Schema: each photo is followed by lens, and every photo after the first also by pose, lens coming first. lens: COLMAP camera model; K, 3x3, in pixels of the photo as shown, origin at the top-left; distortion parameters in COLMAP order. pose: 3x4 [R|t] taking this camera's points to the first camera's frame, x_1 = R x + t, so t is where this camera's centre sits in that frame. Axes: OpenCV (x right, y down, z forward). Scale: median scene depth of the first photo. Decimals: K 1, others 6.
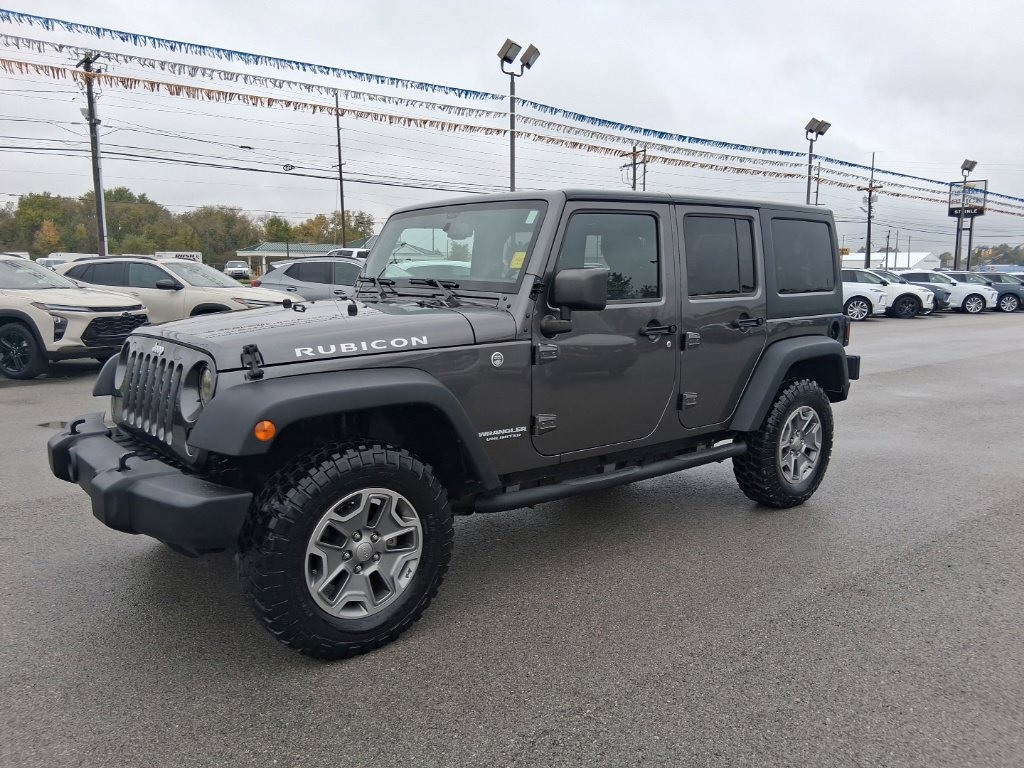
lens RADIAL K [[783.9, 0, 512.0], [0, 783.9, 384.0], [0, 0, 1]] dist [0.099308, -0.149759]
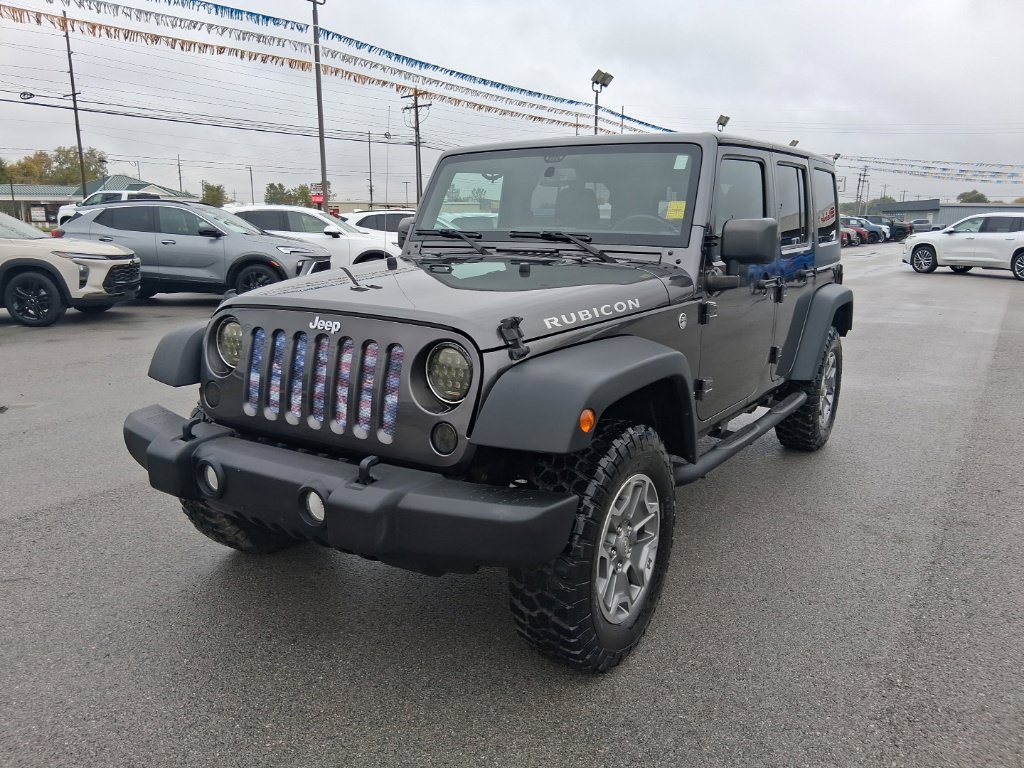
lens RADIAL K [[781.1, 0, 509.2], [0, 781.1, 382.0], [0, 0, 1]] dist [0.099586, -0.174023]
pose [[0.956159, -0.059730, 0.286692, -0.267963], [0.041101, 0.996660, 0.070569, -0.018488], [-0.289949, -0.055692, 0.955420, 0.101238]]
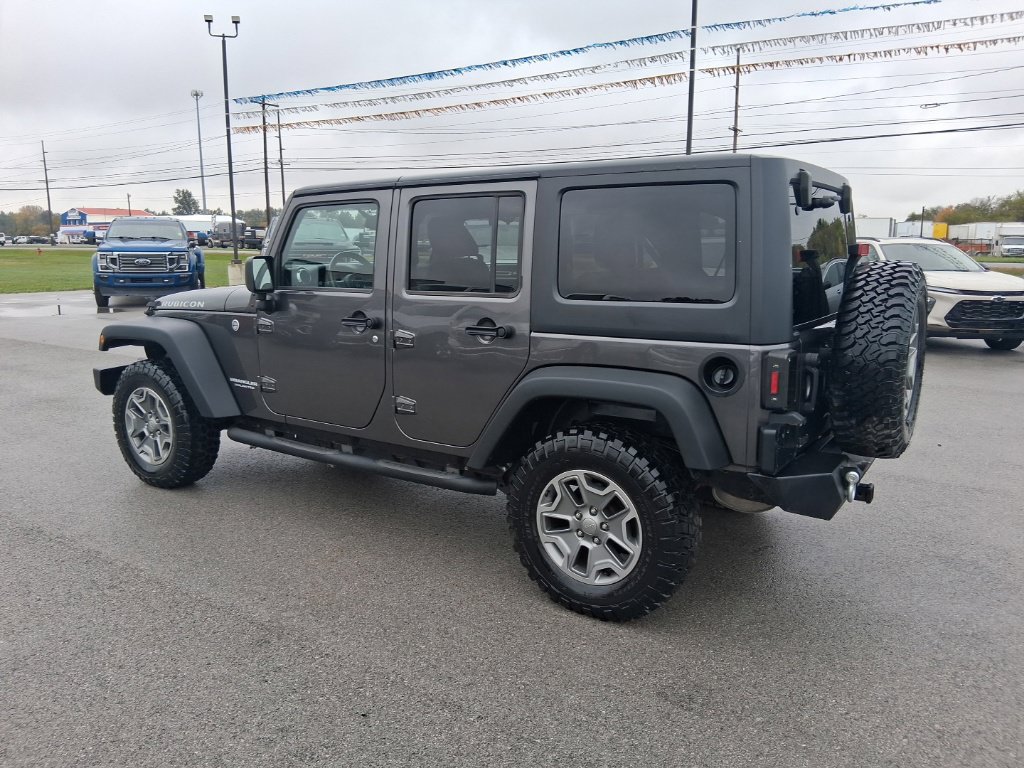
lens RADIAL K [[769.1, 0, 517.4], [0, 769.1, 384.1], [0, 0, 1]] dist [0.109078, -0.158035]
pose [[0.291914, 0.167758, -0.941618, 0.760512], [-0.140897, 0.981299, 0.131148, -0.095908], [0.946010, 0.094387, 0.310091, 0.588450]]
